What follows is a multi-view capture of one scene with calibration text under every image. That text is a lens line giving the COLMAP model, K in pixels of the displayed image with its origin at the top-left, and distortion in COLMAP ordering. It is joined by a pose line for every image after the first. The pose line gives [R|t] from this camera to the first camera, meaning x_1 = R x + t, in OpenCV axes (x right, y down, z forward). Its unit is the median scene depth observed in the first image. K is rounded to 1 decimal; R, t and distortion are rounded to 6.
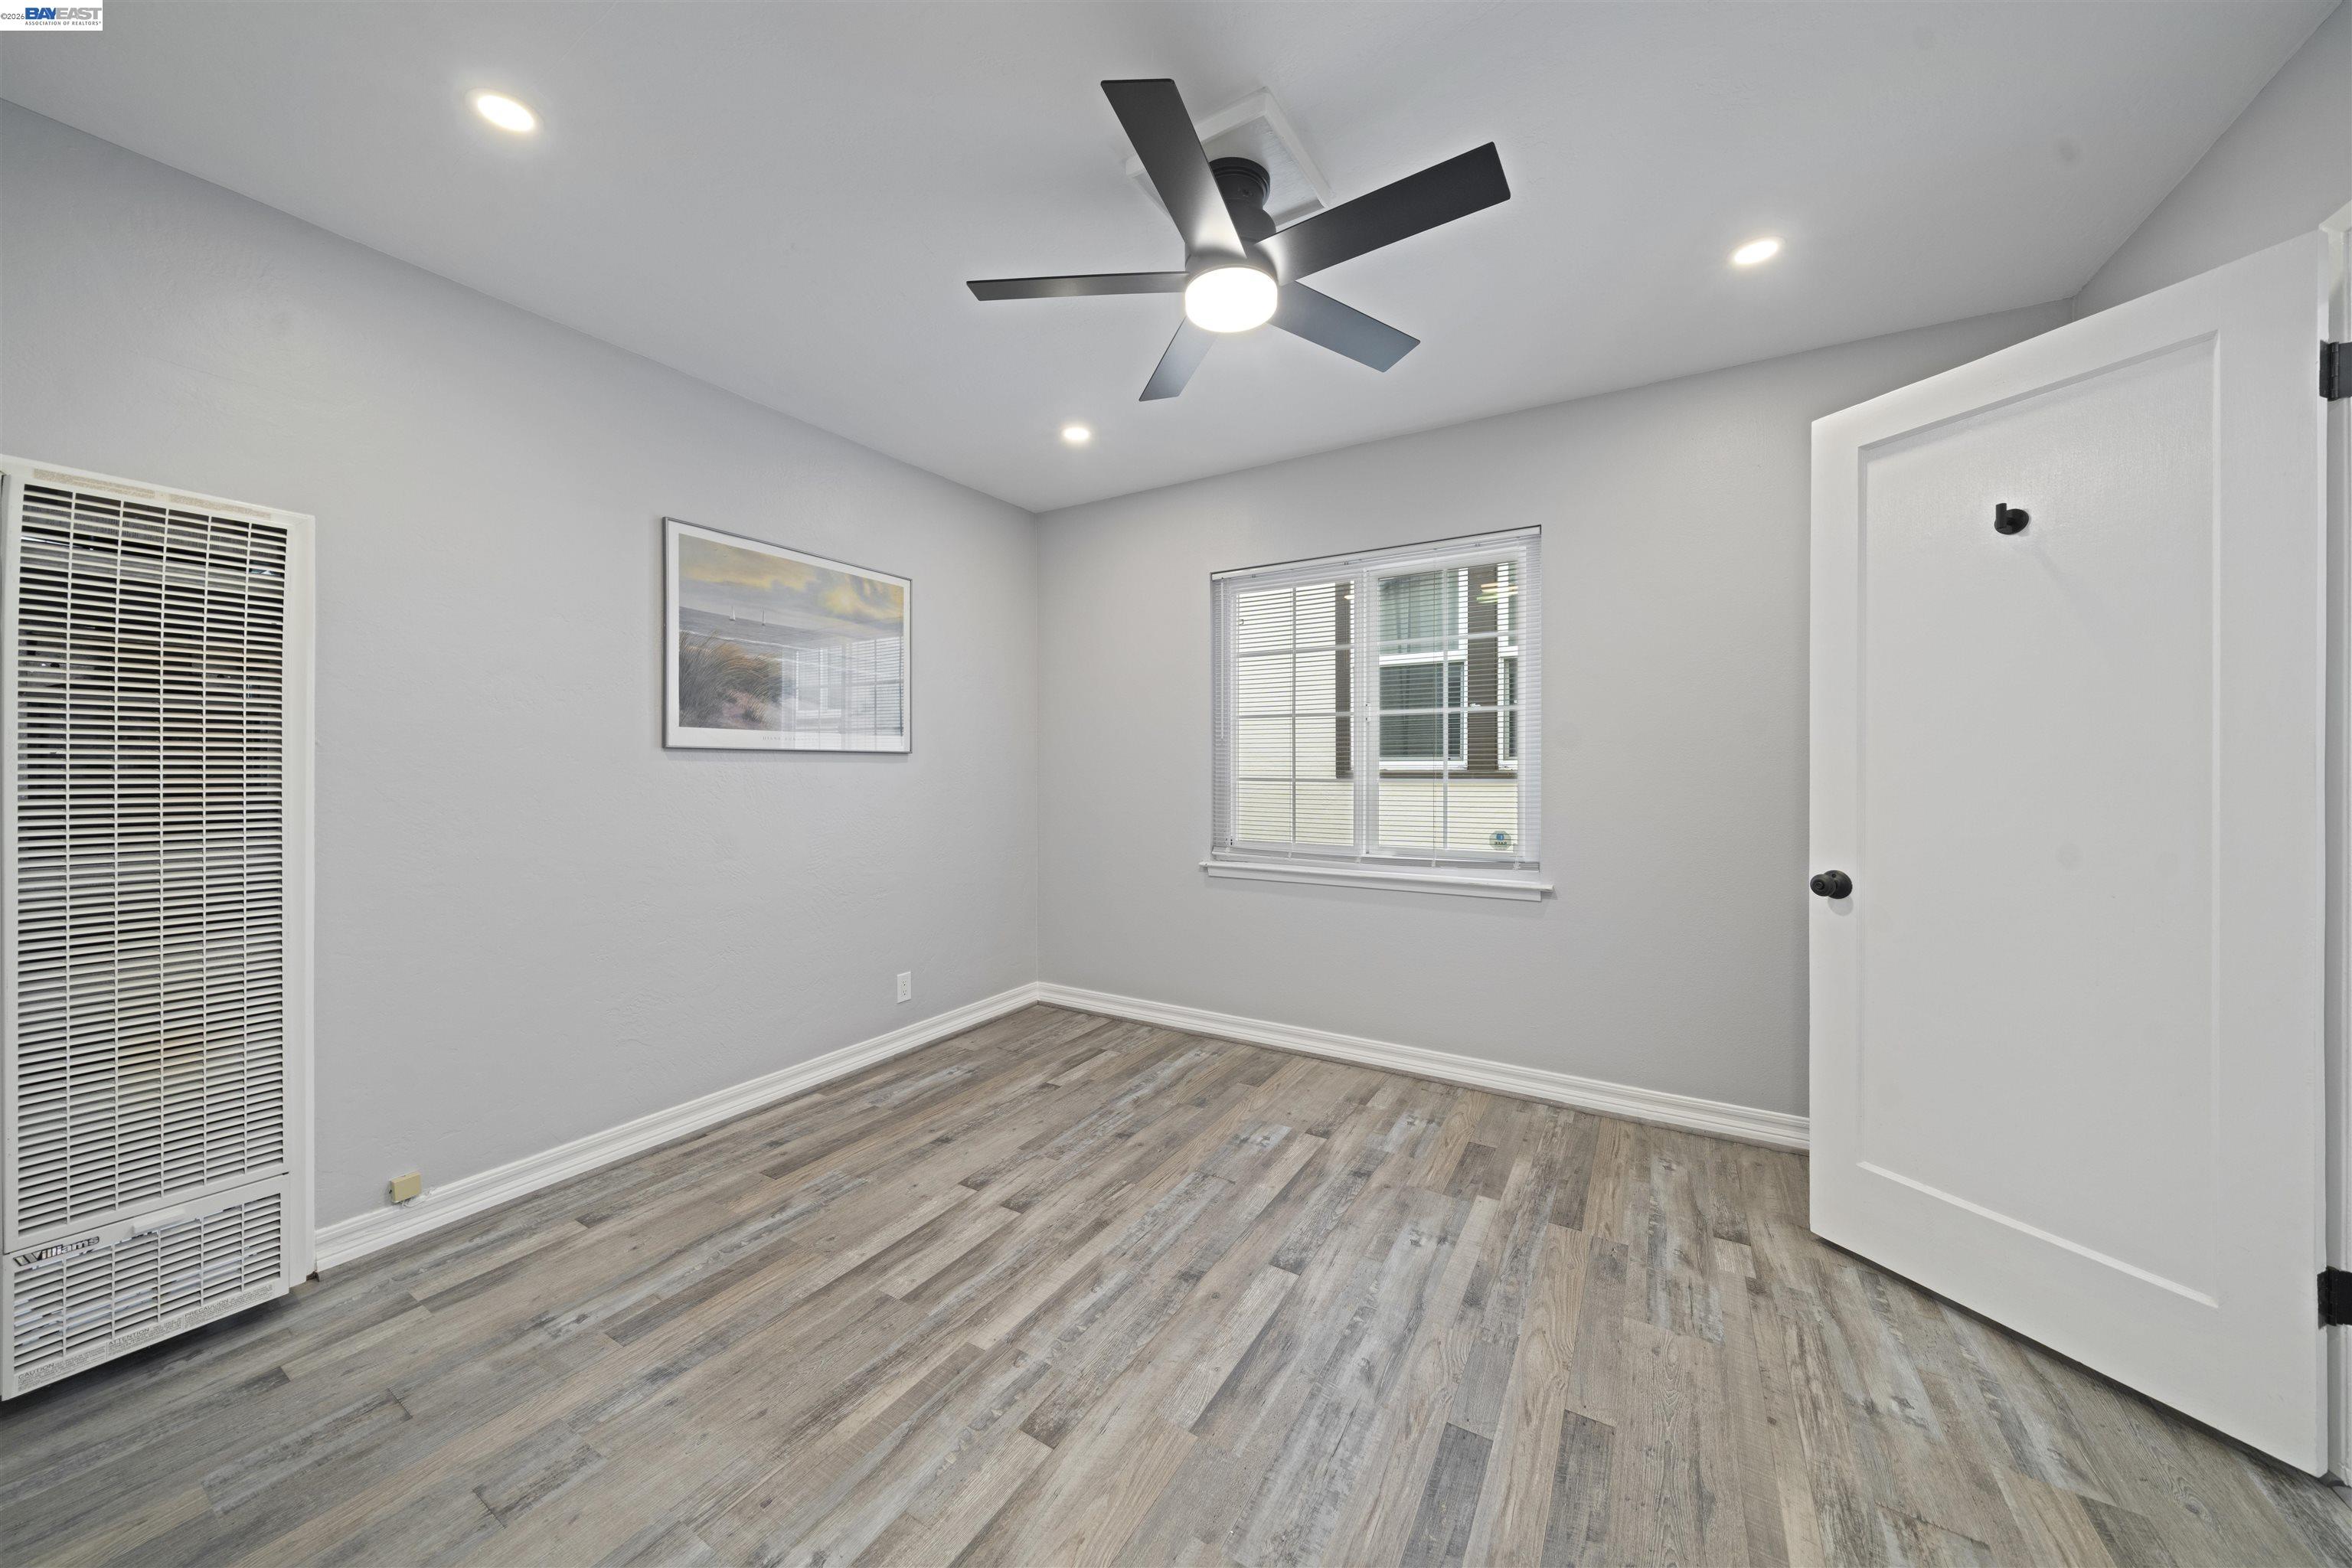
lens RADIAL K [[805.5, 0, 1177.3], [0, 805.5, 769.6], [0, 0, 1]] dist [-0.001352, -0.000070]
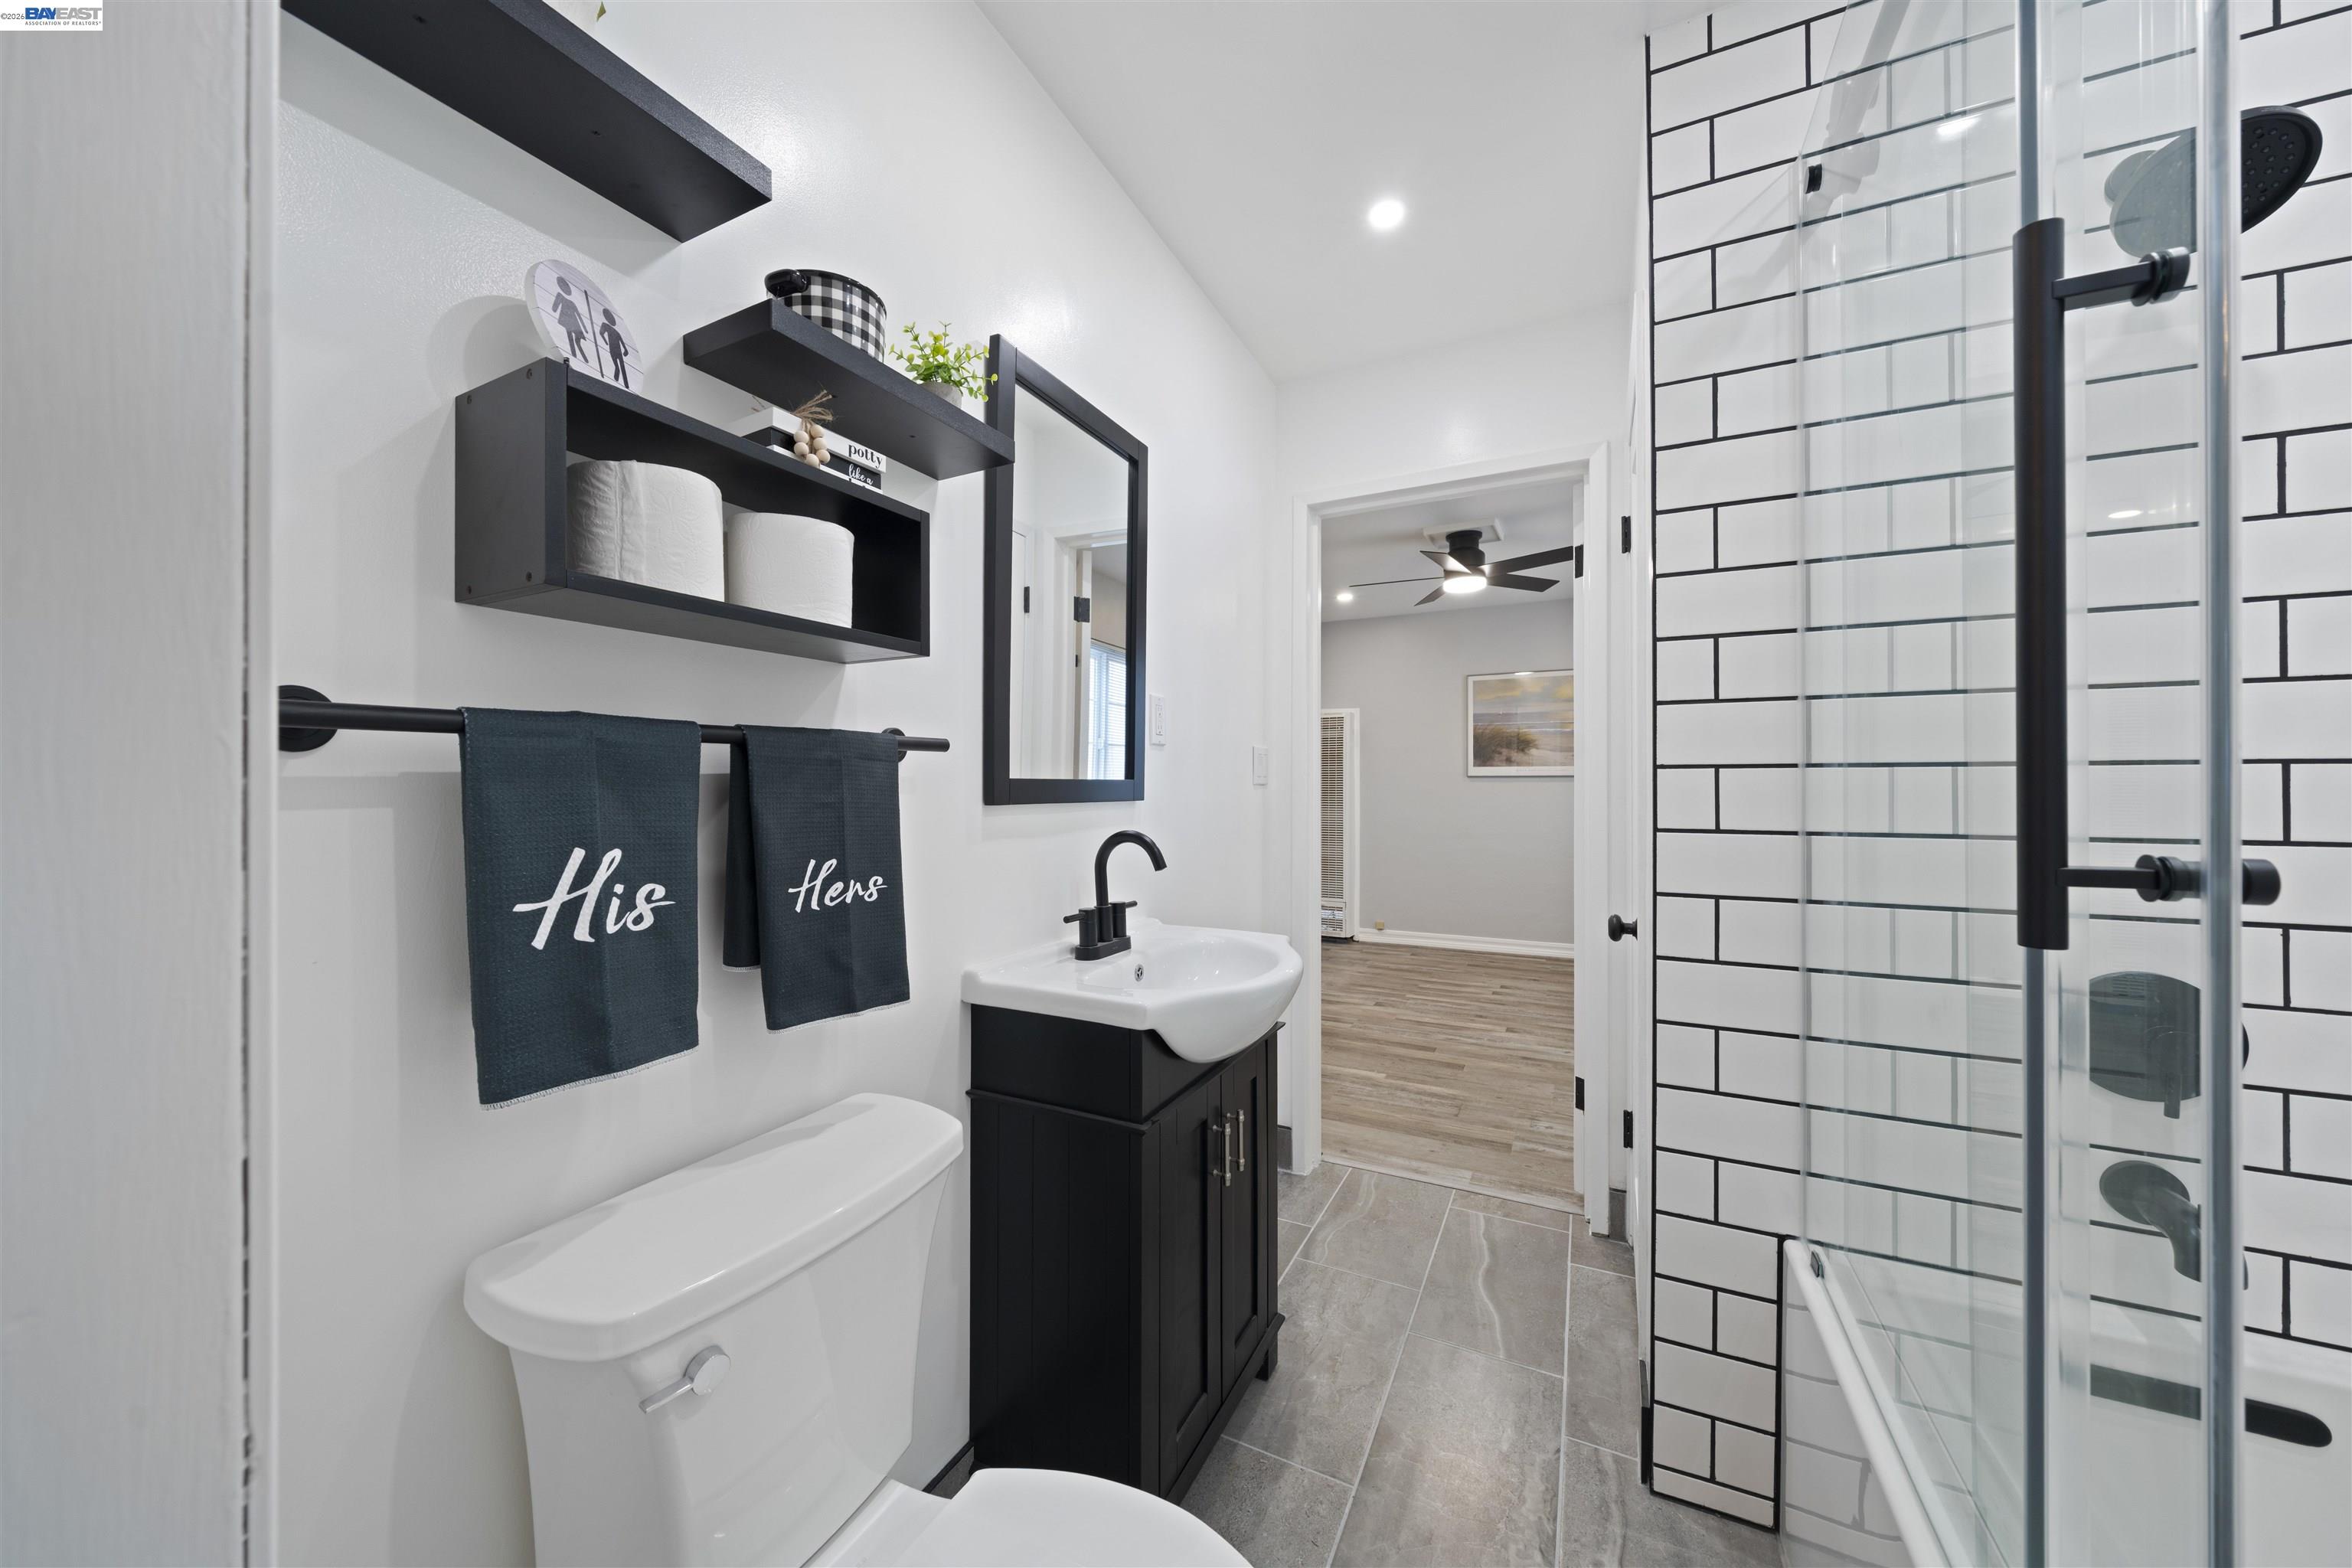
lens RADIAL K [[816.9, 0, 1172.6], [0, 816.9, 786.2], [0, 0, 1]] dist [-0.001425, 0.000040]
pose [[0.073313, 0.000981, -0.997308, 2.305553], [0.000493, 0.999999, 0.001020, -0.002892], [0.997309, -0.000566, 0.073313, -0.003207]]
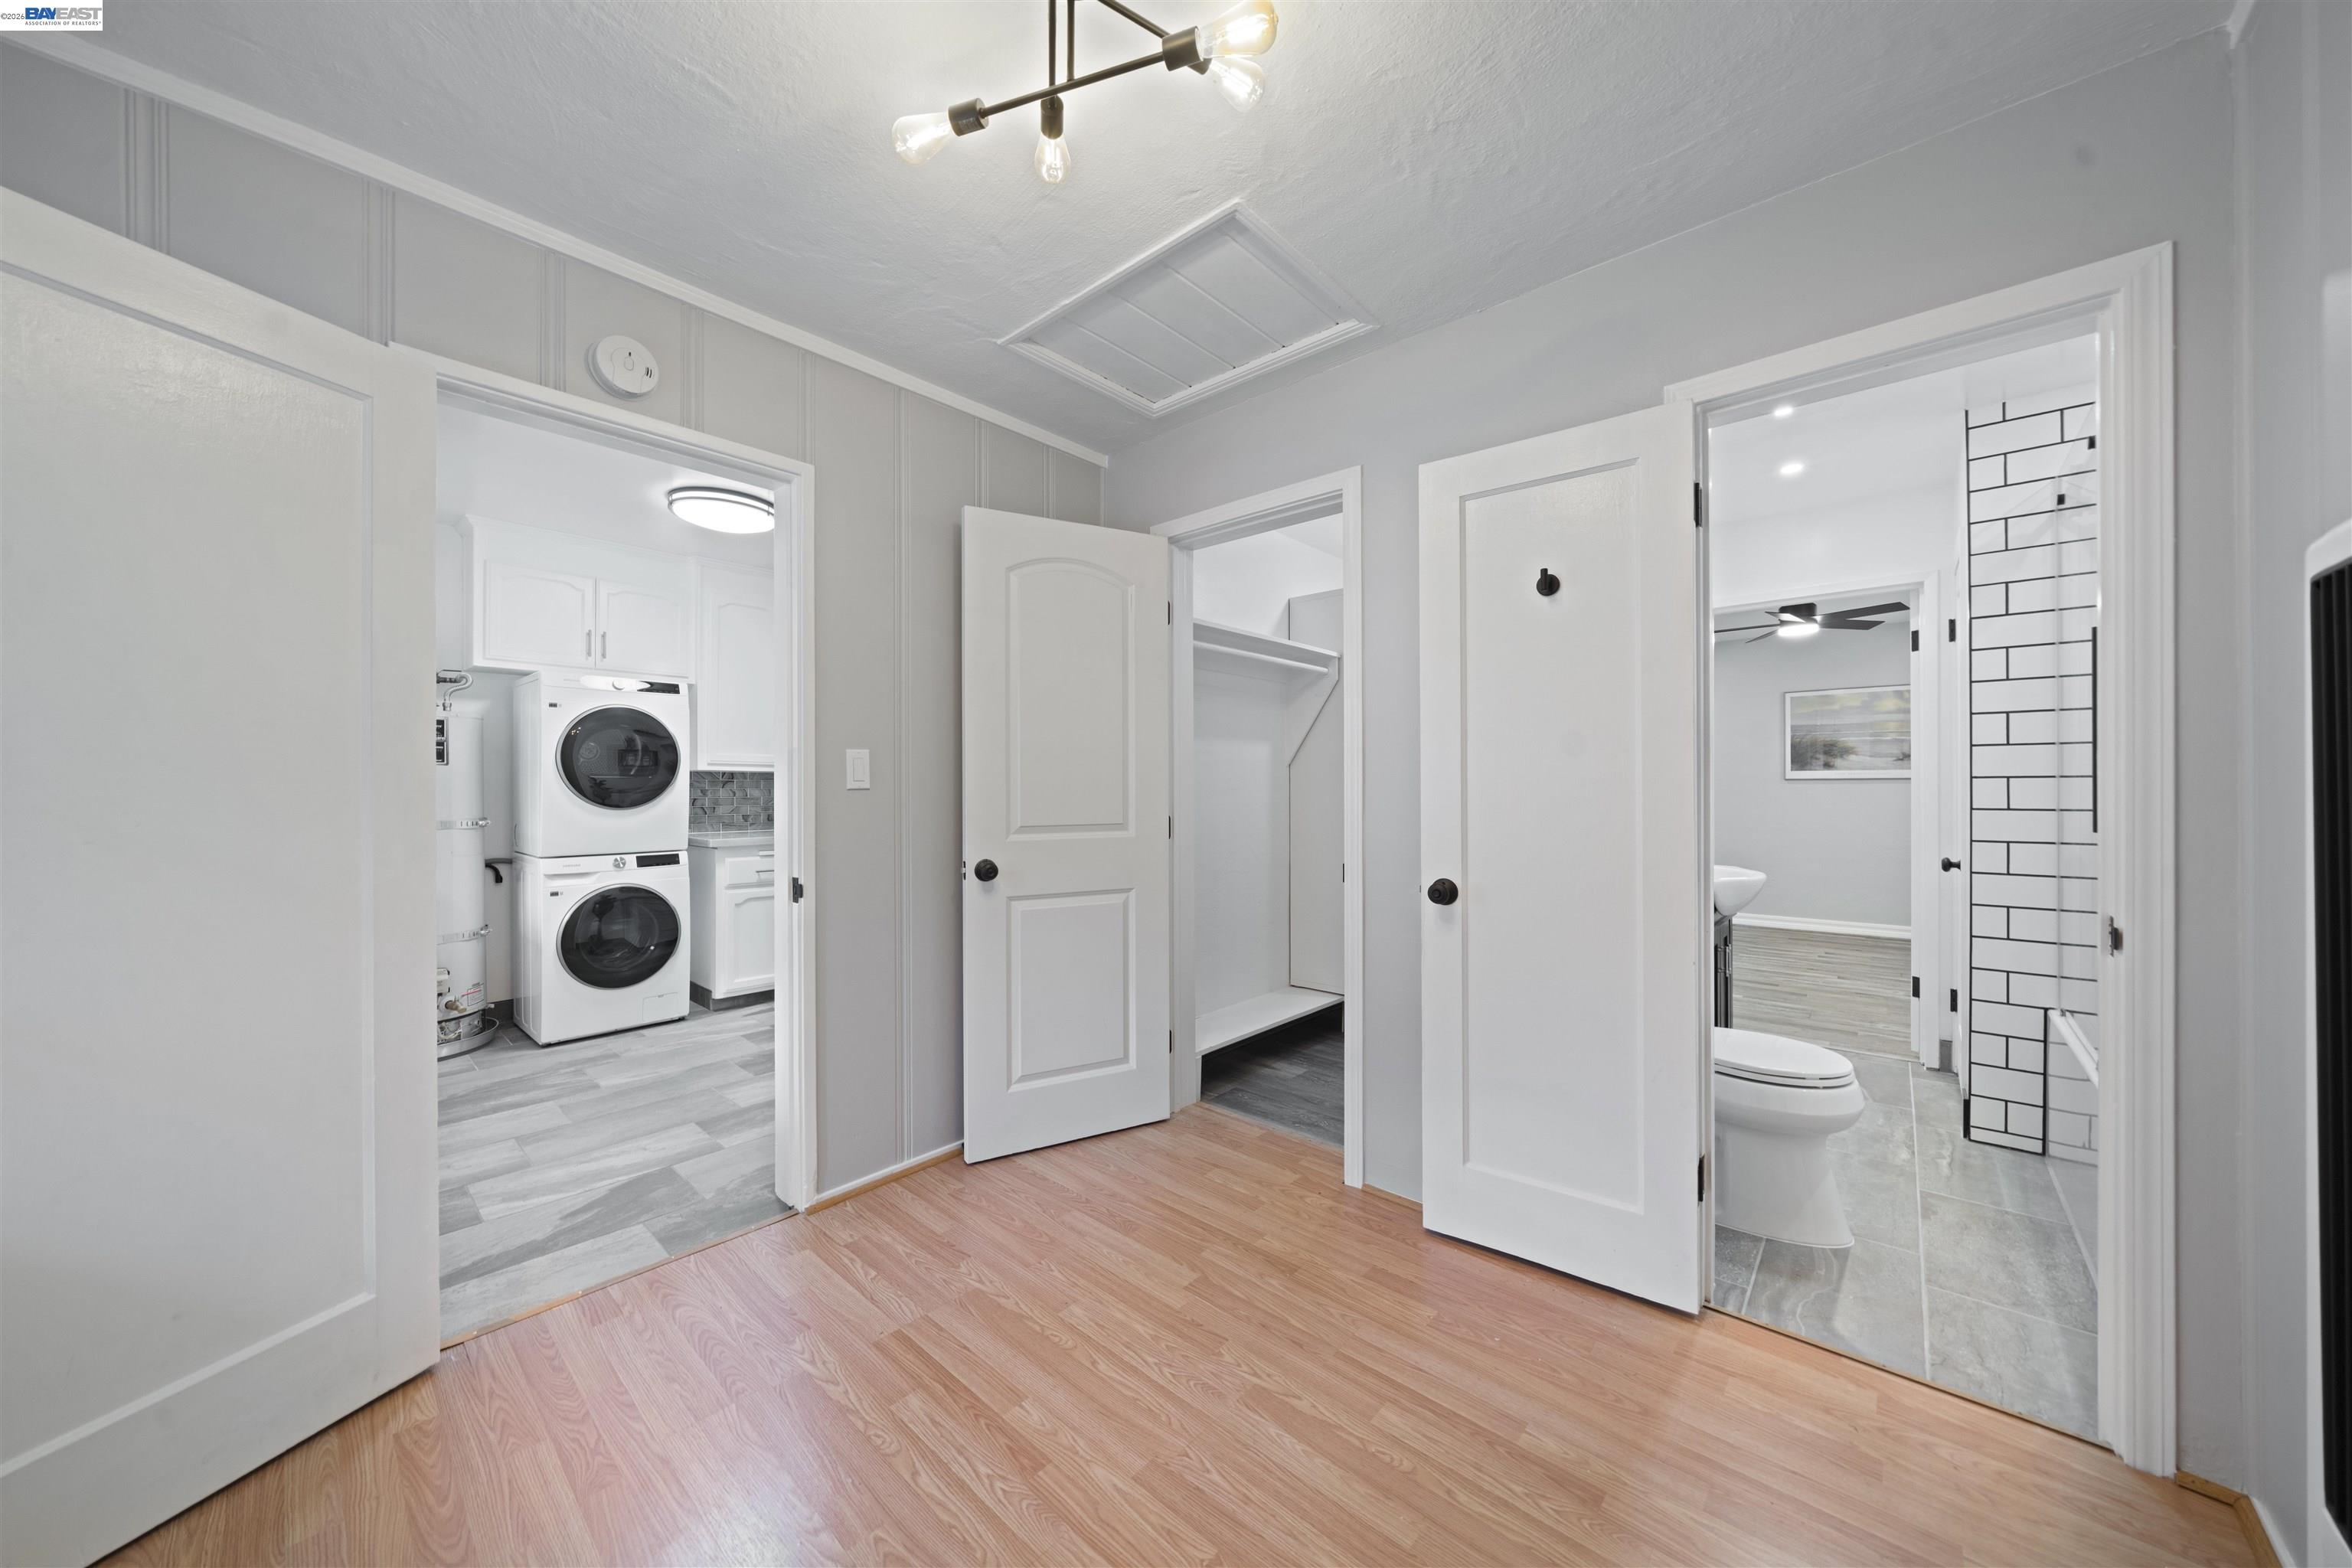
lens RADIAL K [[816.9, 0, 1172.6], [0, 816.9, 786.2], [0, 0, 1]] dist [-0.001425, 0.000040]
pose [[-0.176444, -0.000499, -0.984310, 3.402000], [0.000192, 1.000000, -0.000541, -0.003096], [0.984311, -0.000285, -0.176444, -0.738136]]
